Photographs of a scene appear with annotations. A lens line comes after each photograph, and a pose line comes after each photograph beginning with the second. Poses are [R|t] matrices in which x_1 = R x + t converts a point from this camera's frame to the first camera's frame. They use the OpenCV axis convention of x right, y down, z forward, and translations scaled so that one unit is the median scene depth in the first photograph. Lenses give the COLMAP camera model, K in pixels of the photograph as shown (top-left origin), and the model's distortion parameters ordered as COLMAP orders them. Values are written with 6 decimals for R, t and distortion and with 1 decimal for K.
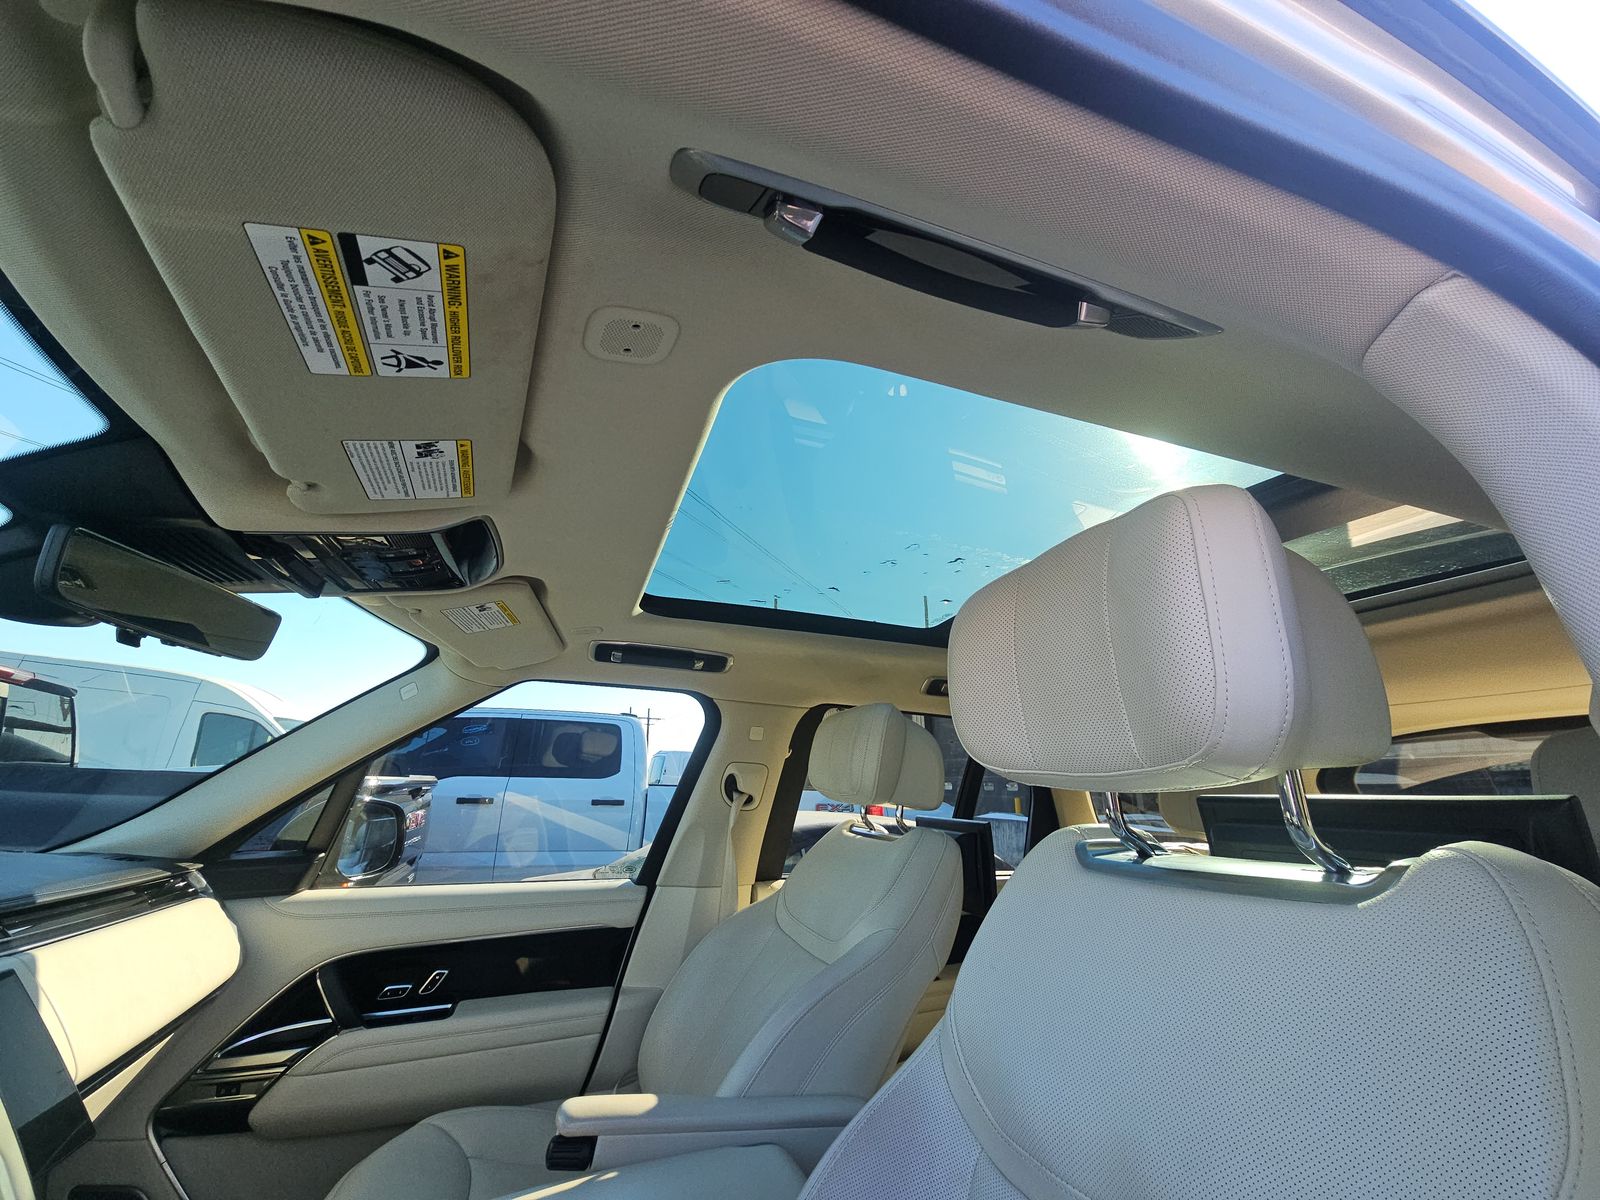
lens RADIAL K [[648.6, 0, 789.3], [0, 648.6, 602.8], [0, 0, 1]] dist [0.005913, -0.006757]
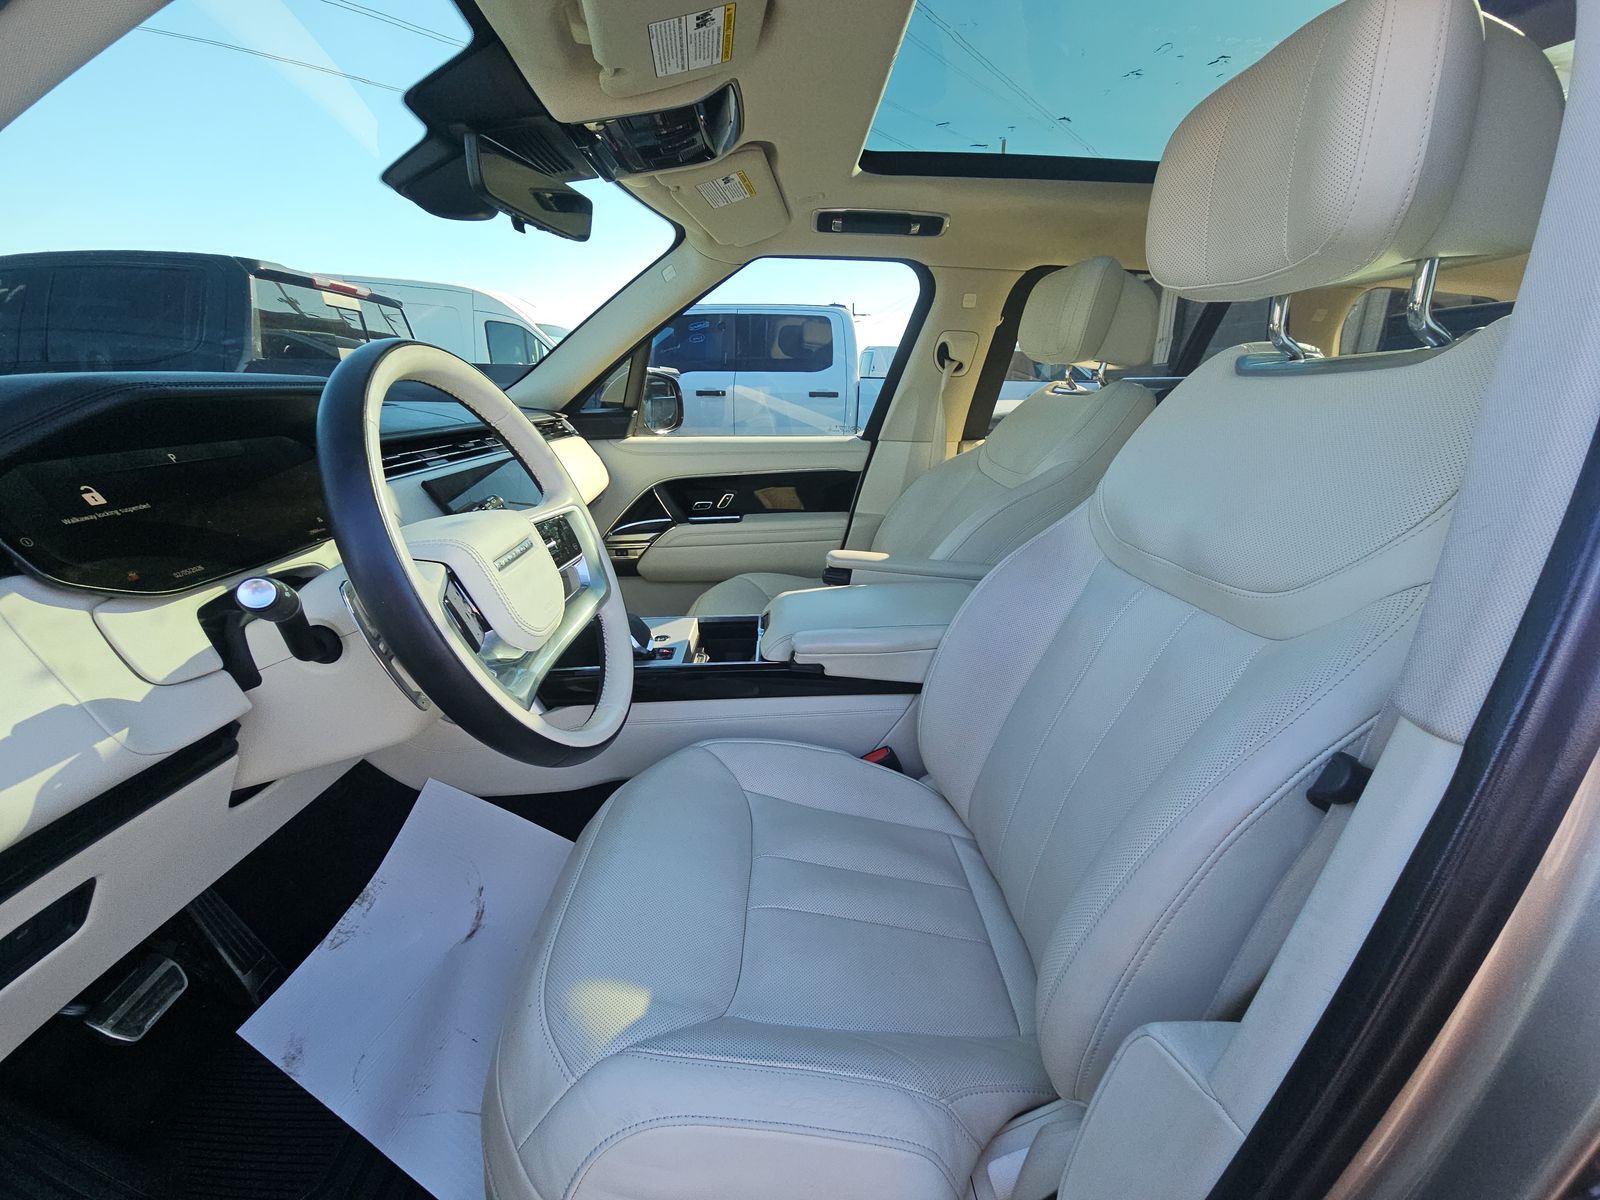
lens RADIAL K [[648.6, 0, 799.9], [0, 648.6, 609.4], [0, 0, 1]] dist [0.005913, -0.006757]
pose [[0.959020, 0.076533, -0.272807, 0.012570], [0.091657, 0.827262, 0.554290, 0.008253], [0.268105, -0.556579, 0.786346, -0.200286]]
